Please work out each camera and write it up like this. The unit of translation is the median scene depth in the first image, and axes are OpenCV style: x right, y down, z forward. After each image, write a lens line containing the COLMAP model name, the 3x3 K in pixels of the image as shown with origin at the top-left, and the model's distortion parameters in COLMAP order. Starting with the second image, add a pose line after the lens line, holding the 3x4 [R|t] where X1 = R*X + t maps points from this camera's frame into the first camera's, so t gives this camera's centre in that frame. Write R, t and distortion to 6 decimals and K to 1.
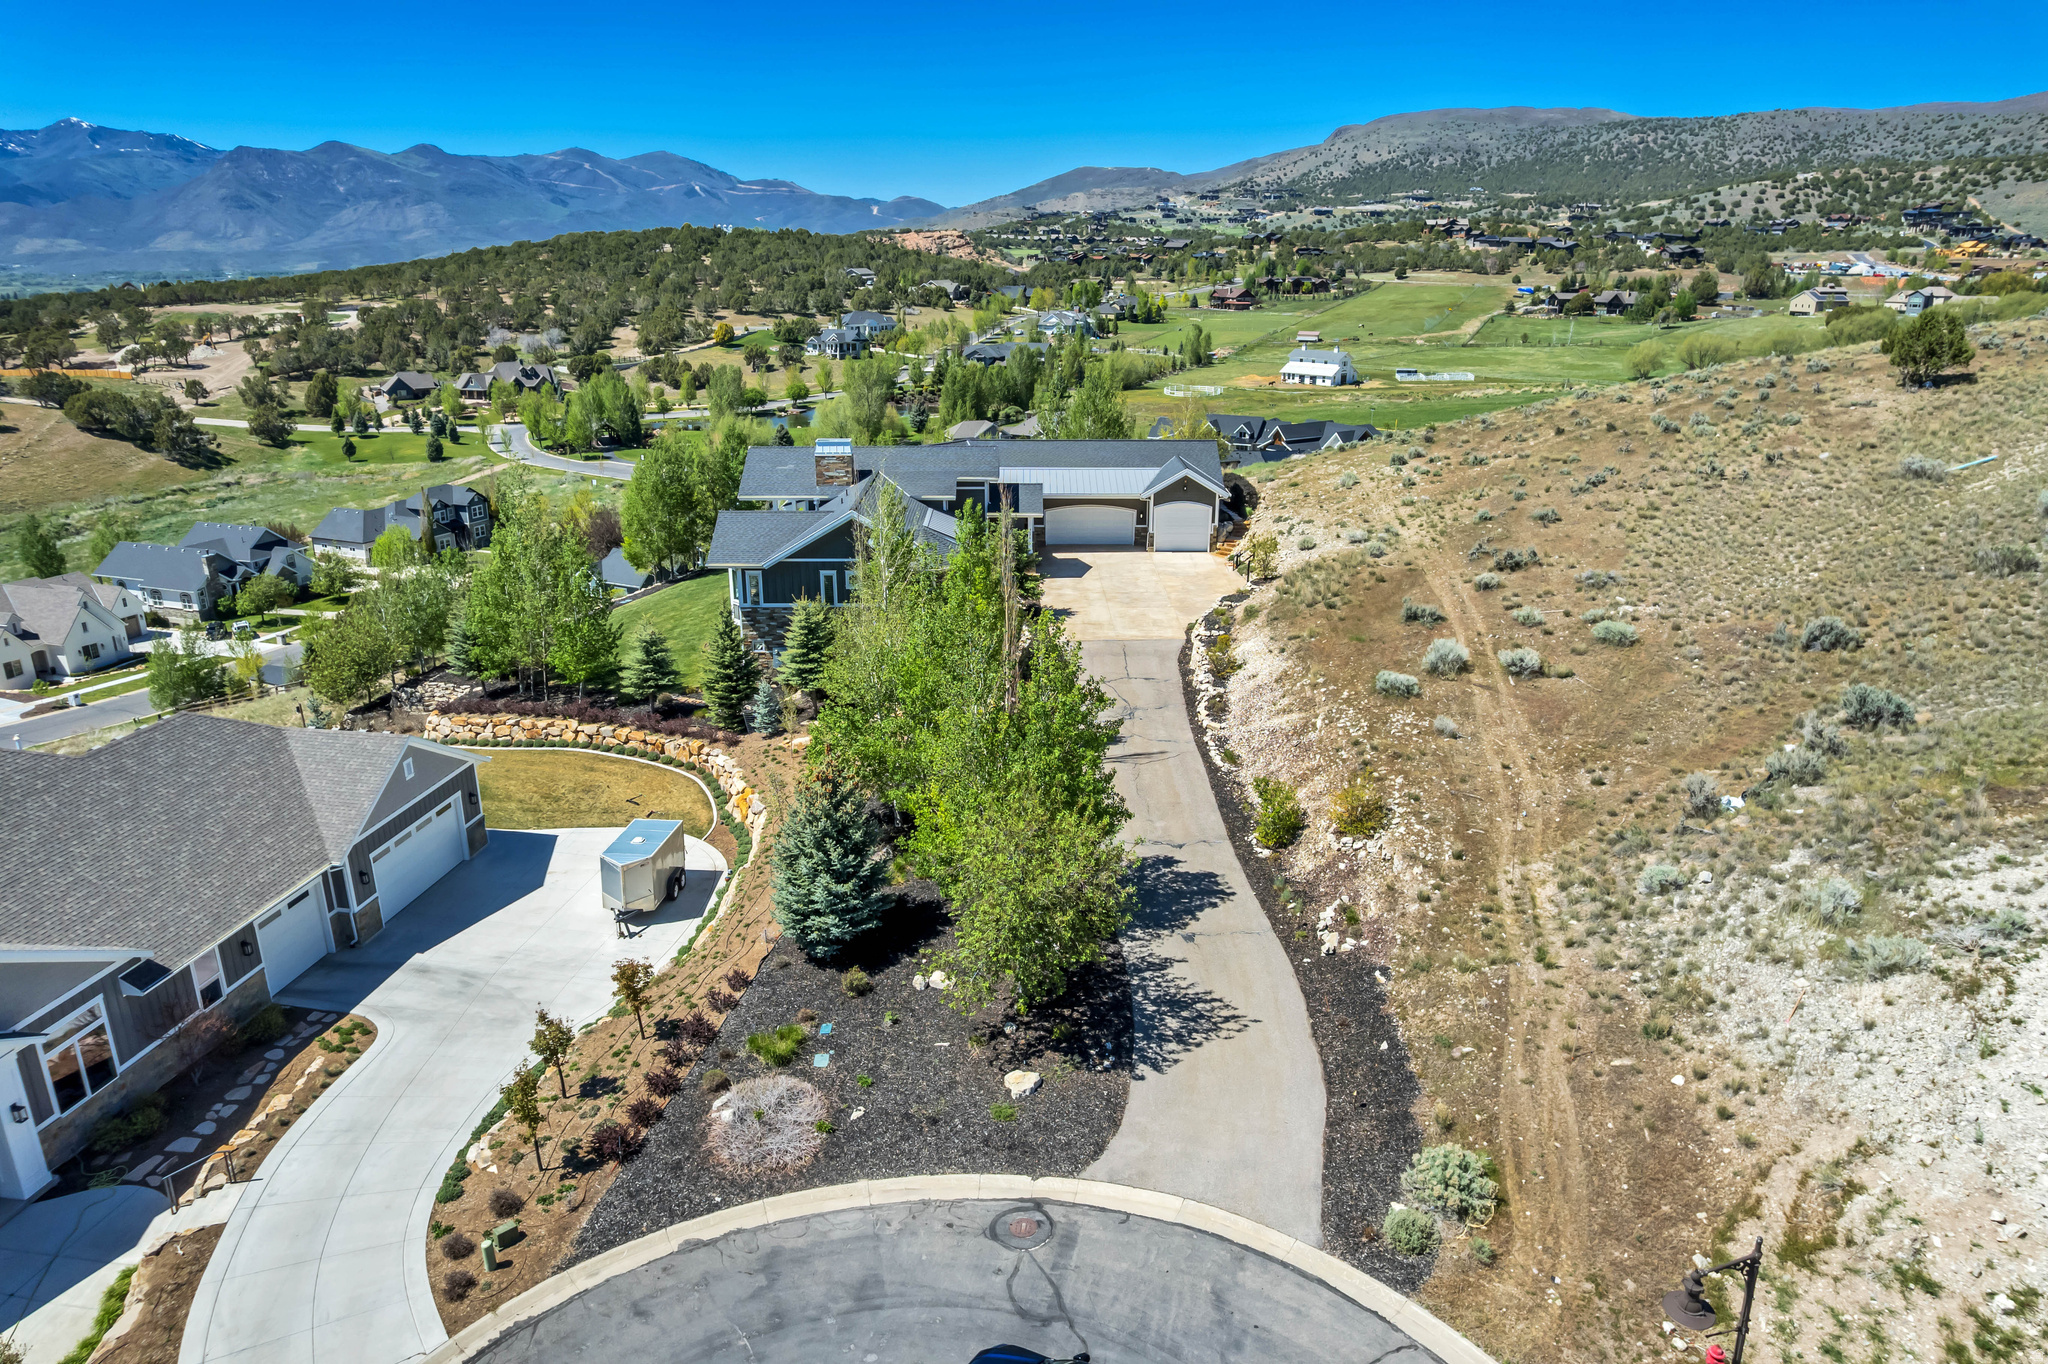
lens RADIAL K [[1295.4, 0, 1036.6], [0, 1295.4, 676.5], [0, 0, 1]] dist [-0.081057, 0.074245]
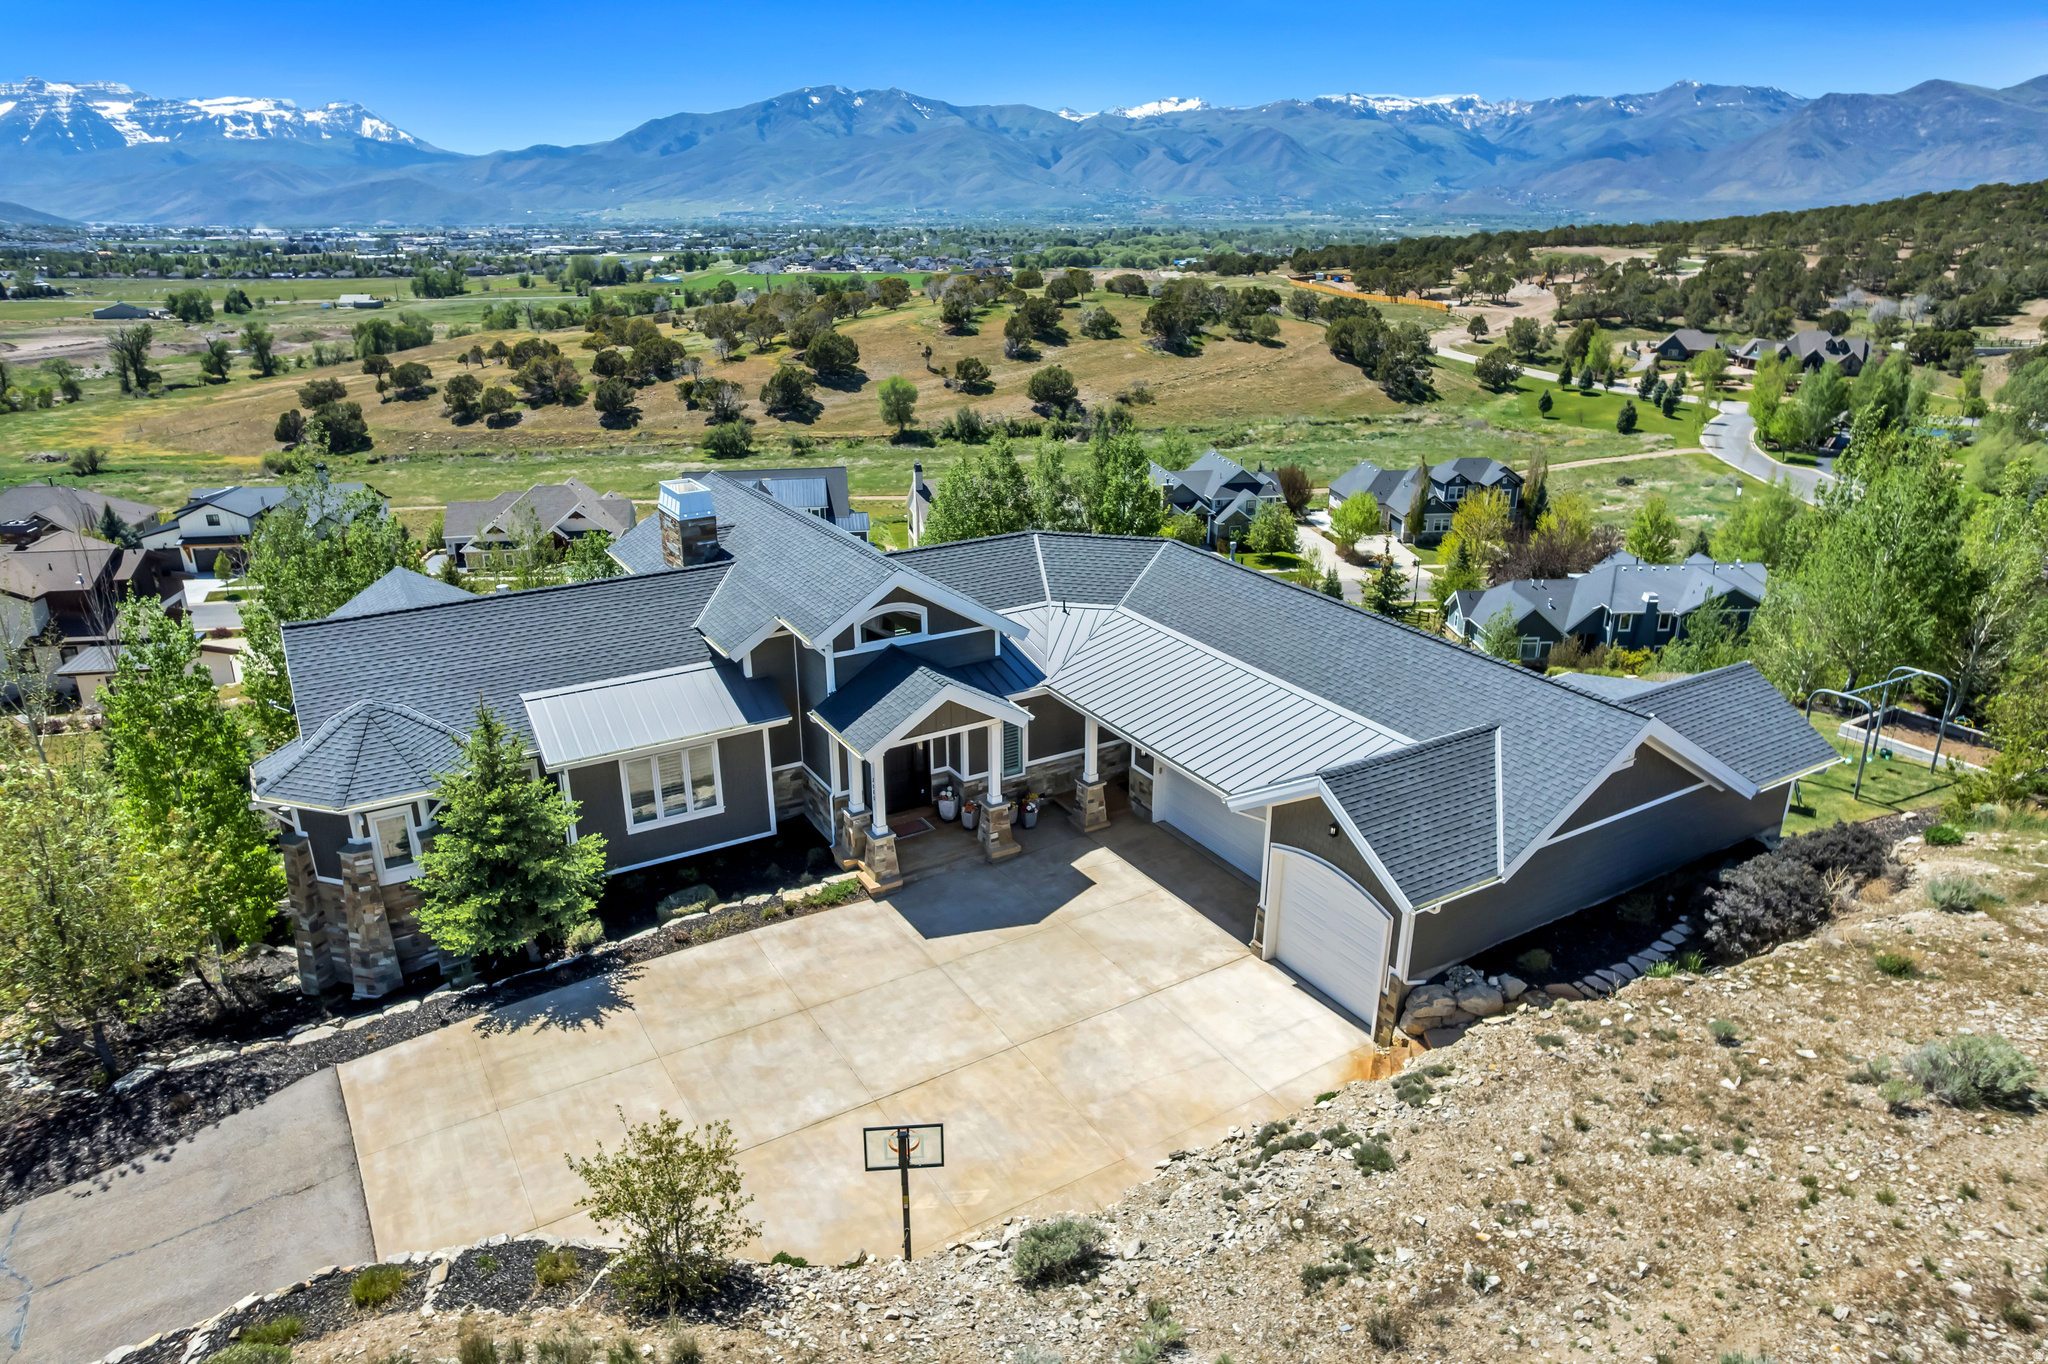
lens RADIAL K [[1307.7, 0, 1042.3], [0, 1307.7, 681.6], [0, 0, 1]] dist [-0.084471, 0.084743]
pose [[0.510332, 0.303606, -0.804602, 0.628158], [-0.275193, 0.944065, 0.181686, -0.419090], [0.814758, 0.128700, 0.565337, 1.432626]]
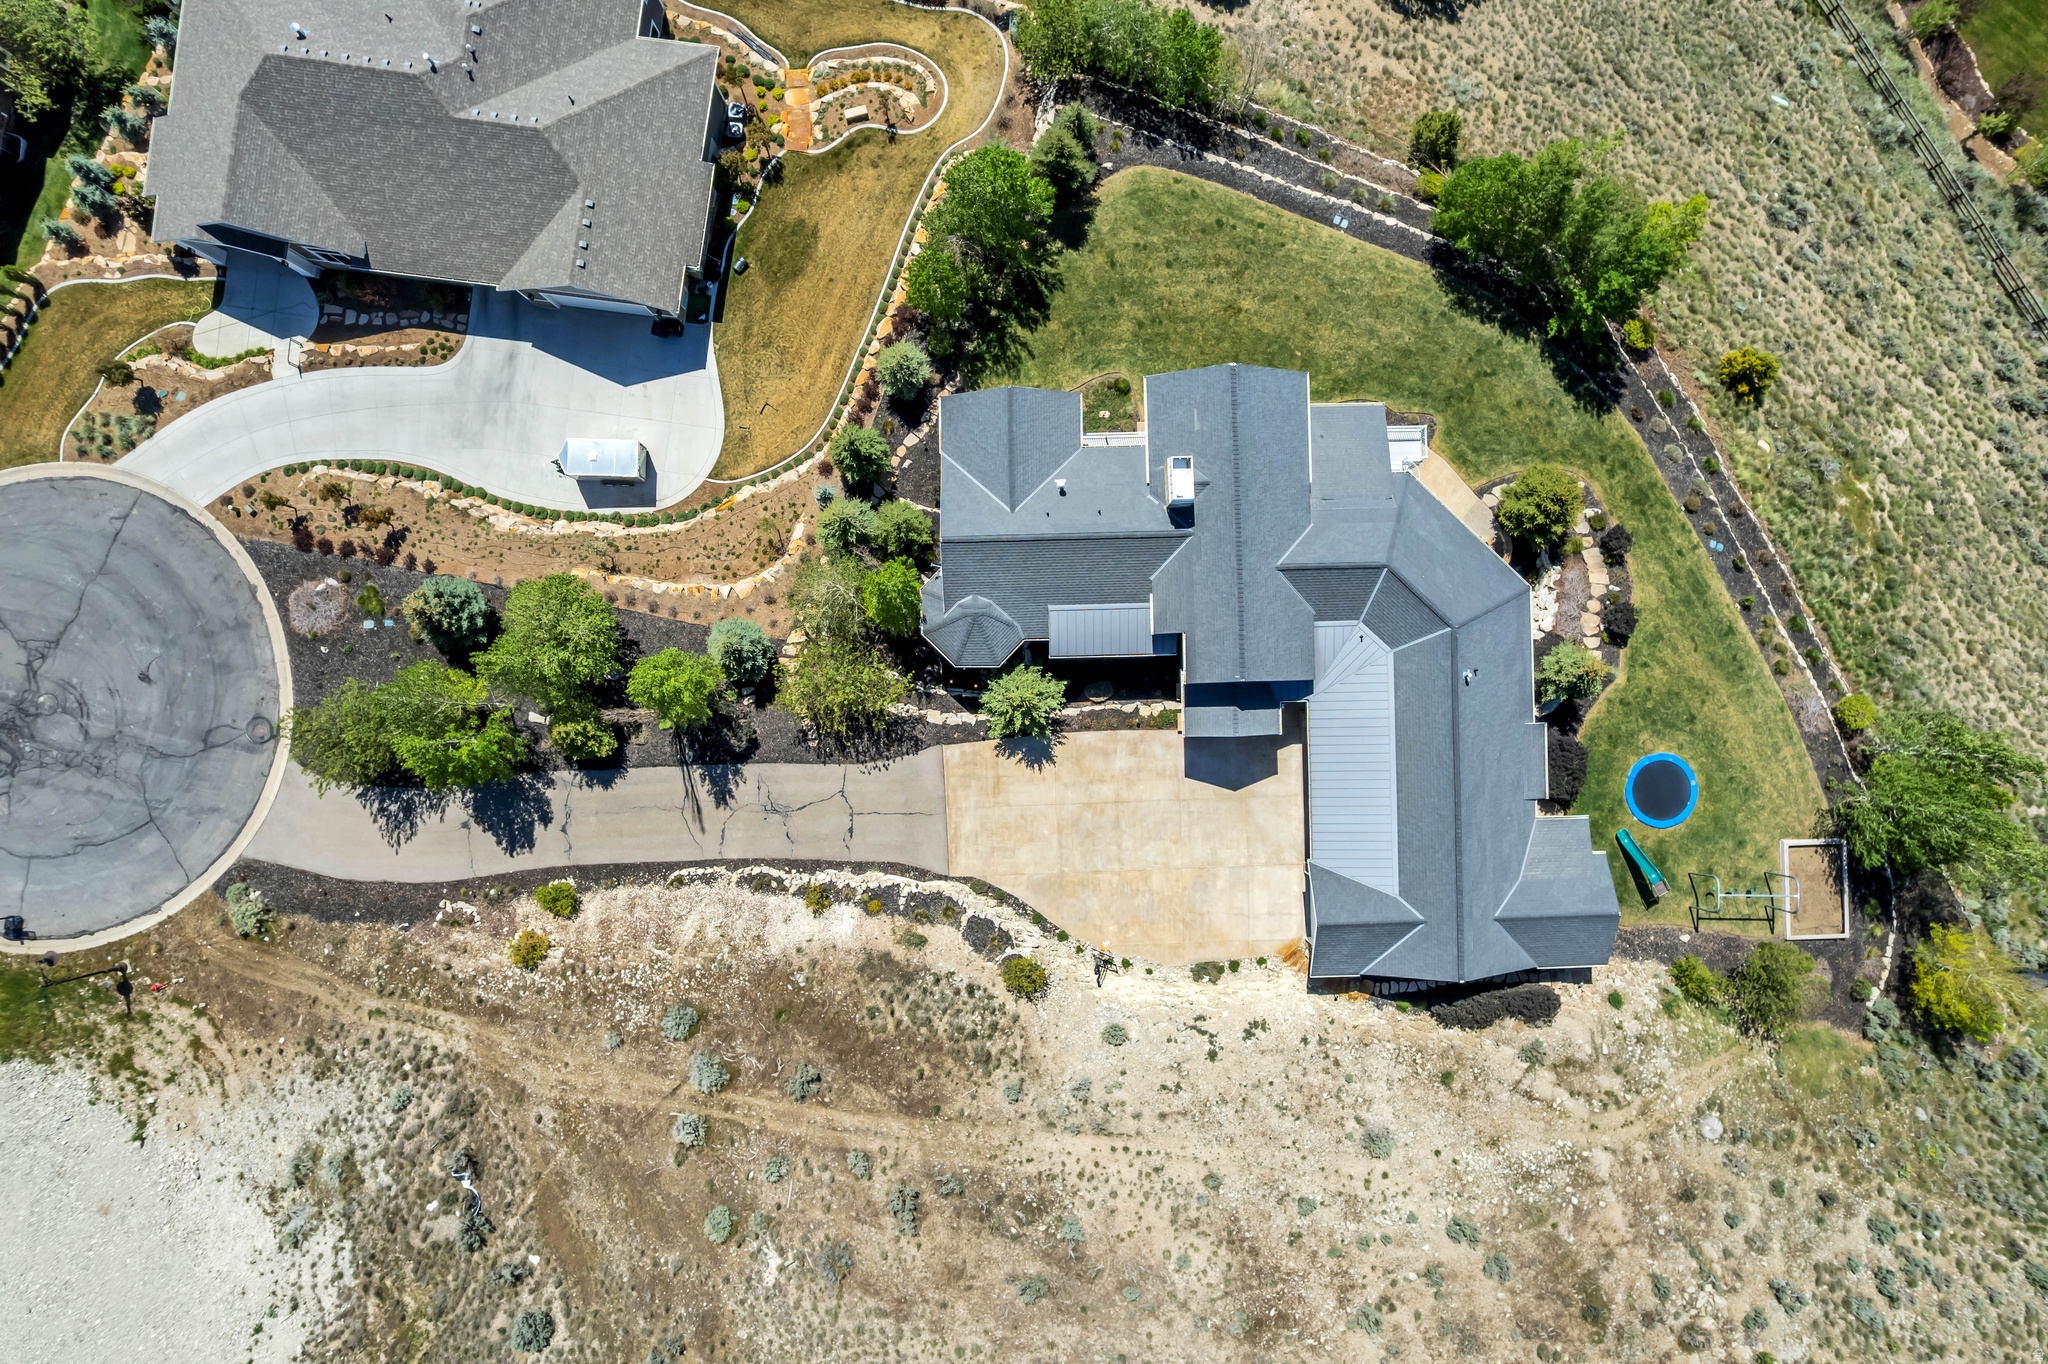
lens RADIAL K [[1307.0, 0, 1031.4], [0, 1307.0, 672.6], [0, 0, 1]] dist [-0.095070, 0.093733]
pose [[0.014833, 0.999811, -0.012562, -0.046890], [-0.320748, 0.016658, 0.947018, -1.572408], [0.947048, -0.010018, 0.320934, 1.123272]]
